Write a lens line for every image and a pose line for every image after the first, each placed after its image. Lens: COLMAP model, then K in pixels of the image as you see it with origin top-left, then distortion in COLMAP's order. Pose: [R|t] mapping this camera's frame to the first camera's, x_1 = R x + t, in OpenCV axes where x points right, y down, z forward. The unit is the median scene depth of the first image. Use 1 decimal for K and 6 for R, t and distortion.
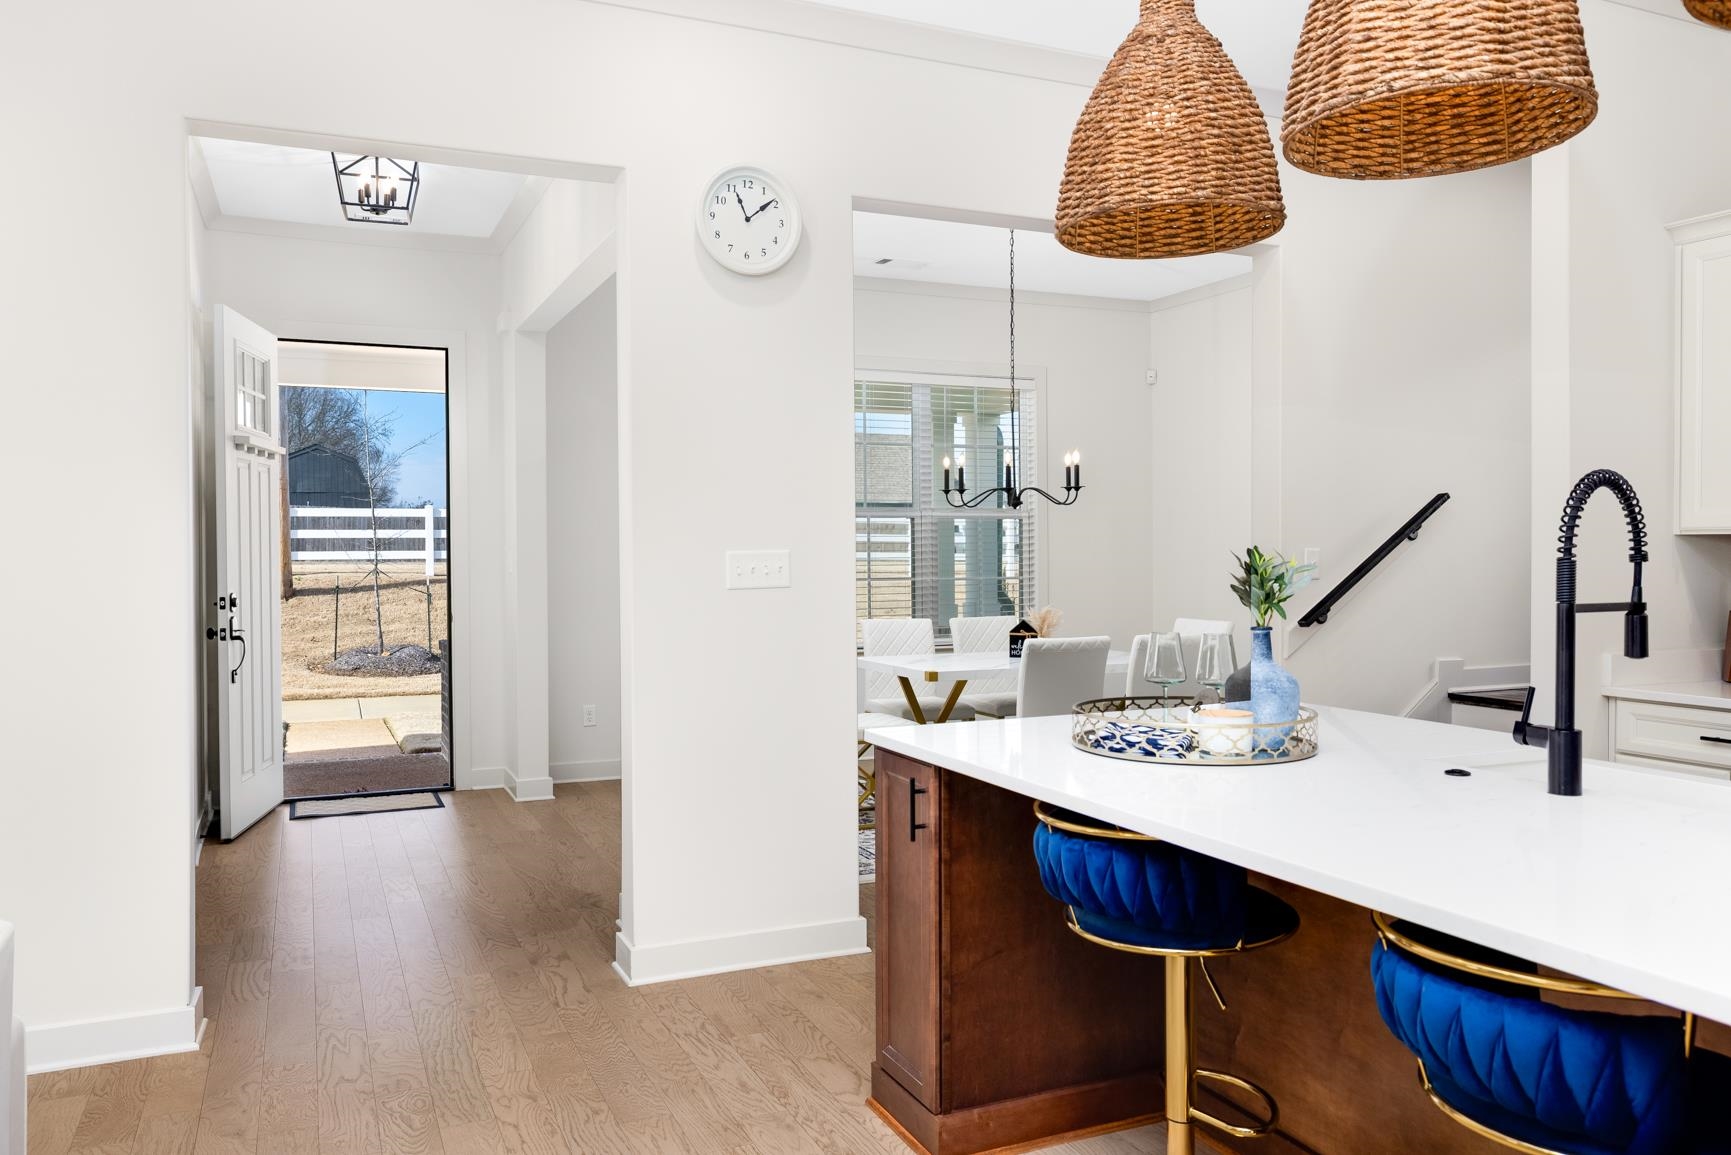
lens RADIAL K [[1243.8, 0, 865.5], [0, 1243.8, 577.5], [0, 0, 1]] dist [-0.000111, -0.000175]
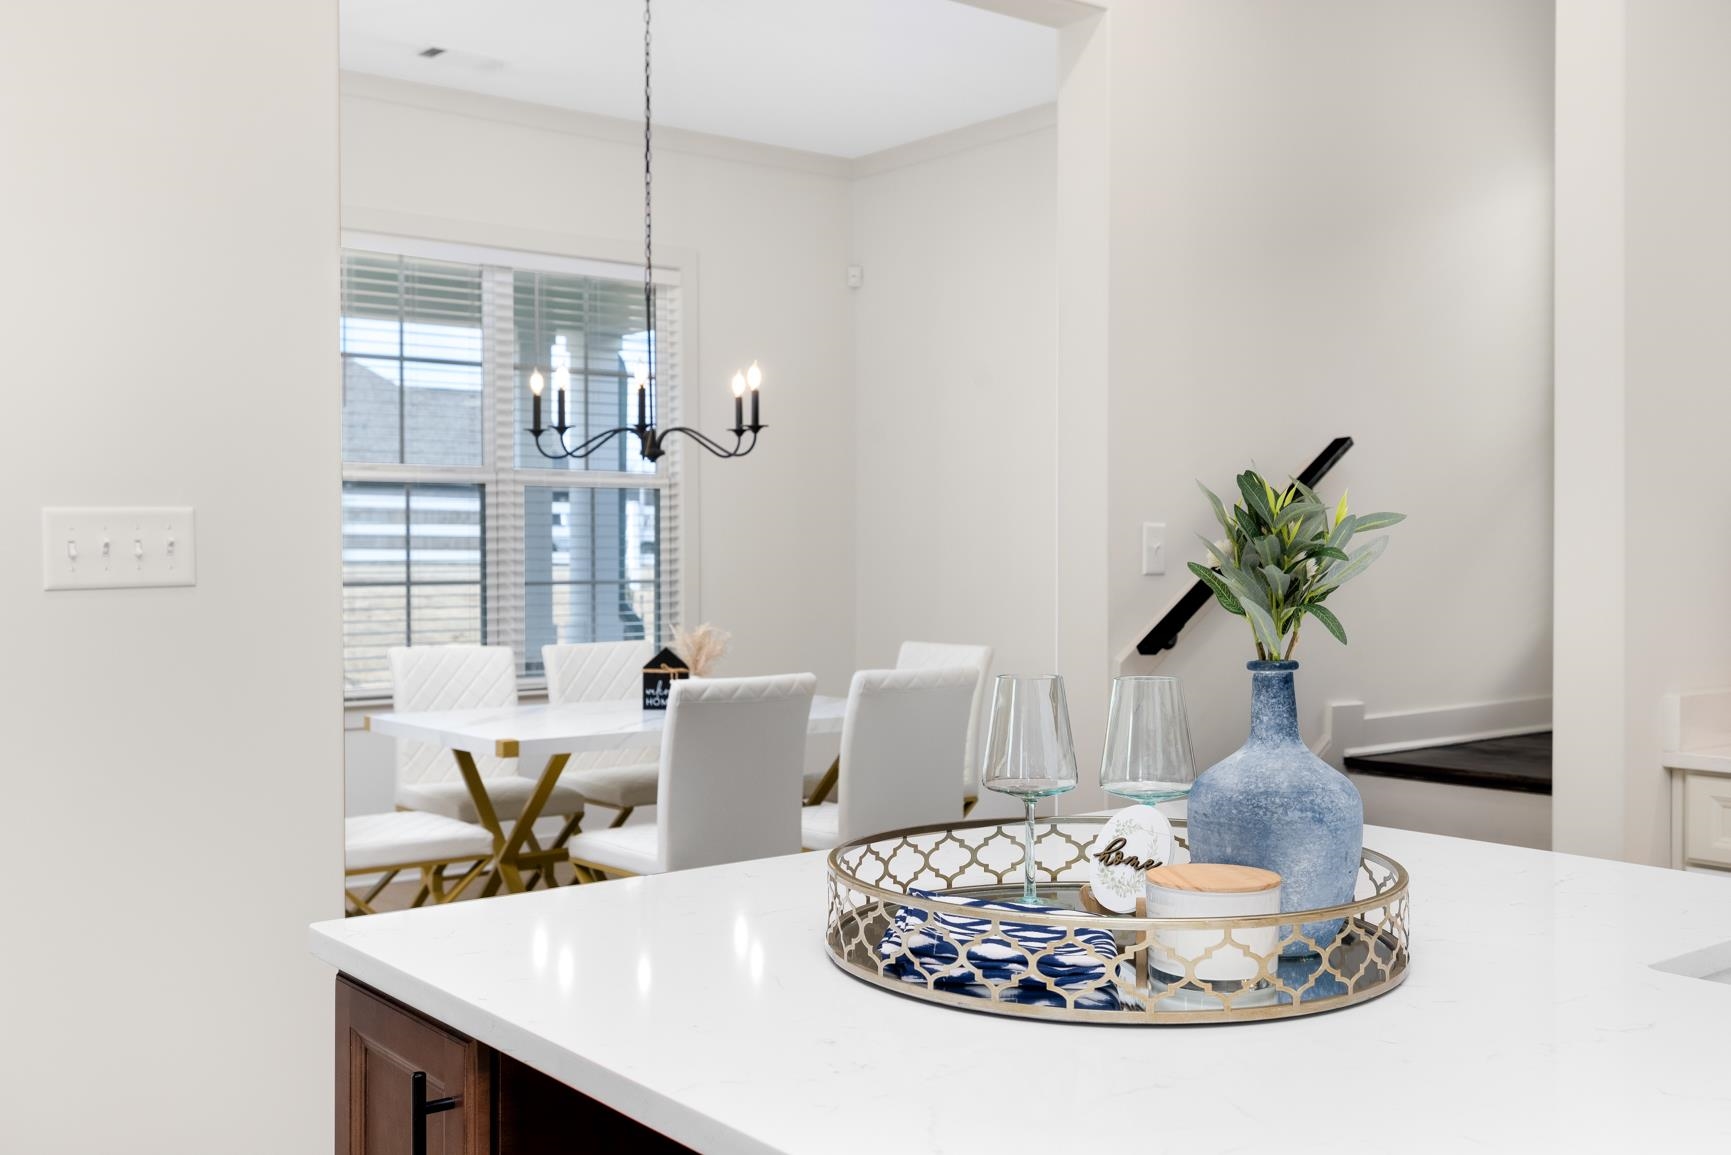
lens RADIAL K [[1671.5, 0, 865.5], [0, 1671.5, 577.5], [0, 0, 1]] dist [-0.001755, 0.000365]
pose [[0.967816, 0.001084, 0.251655, 0.016887], [0.000685, 0.999976, -0.006943, 0.006016], [-0.251656, 0.006892, 0.967792, 0.194717]]
